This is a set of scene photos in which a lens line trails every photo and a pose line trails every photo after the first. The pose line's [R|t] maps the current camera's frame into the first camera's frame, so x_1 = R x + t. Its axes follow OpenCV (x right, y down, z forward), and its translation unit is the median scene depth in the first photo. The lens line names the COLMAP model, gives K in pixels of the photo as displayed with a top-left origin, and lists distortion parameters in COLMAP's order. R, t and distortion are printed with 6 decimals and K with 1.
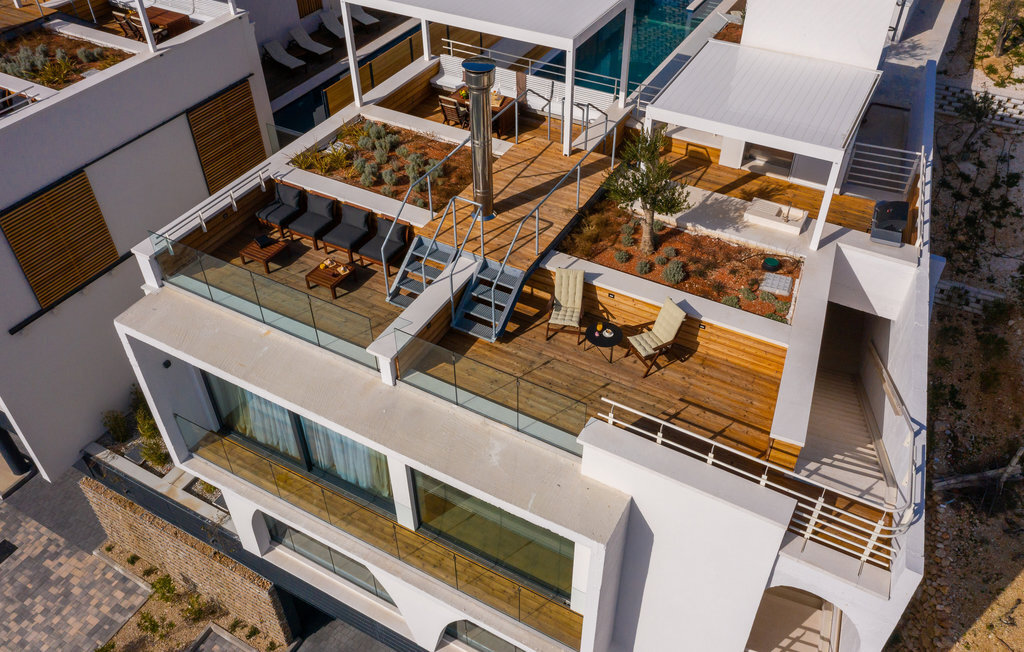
lens RADIAL K [[820.7, 0, 514.0], [0, 820.7, 314.7], [0, 0, 1]] dist [0.001806, 0.001004]
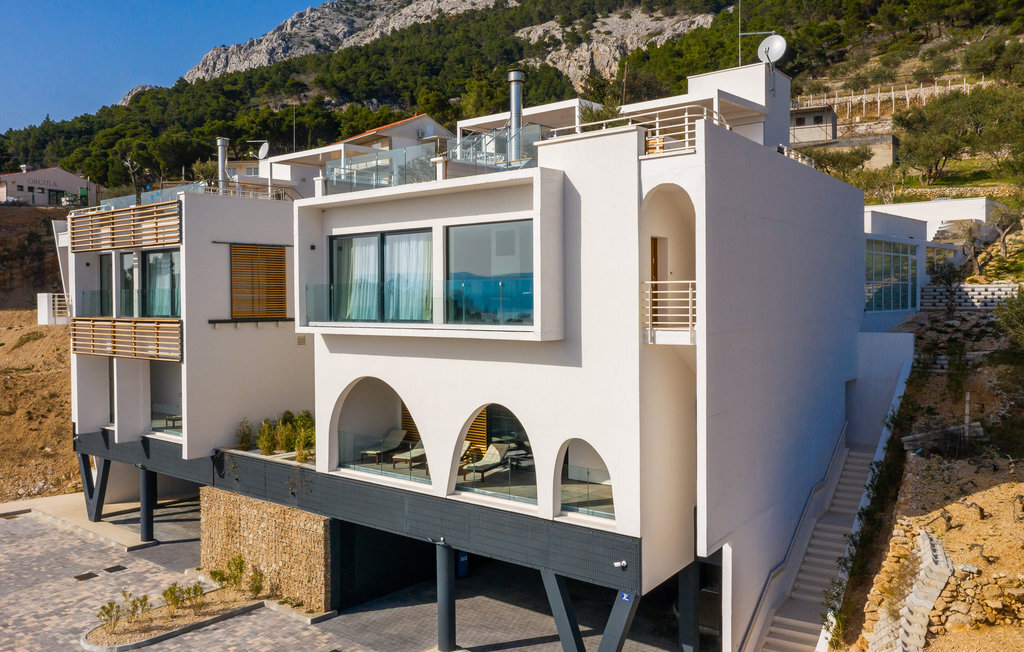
lens RADIAL K [[879.1, 0, 481.1], [0, 879.1, 329.2], [0, 0, 1]] dist [0.000139, 0.005311]
pose [[0.974124, 0.007282, -0.225897, 0.201879], [-0.147103, 0.779232, -0.609227, 0.834806], [0.171590, 0.626693, 0.760140, -0.101824]]
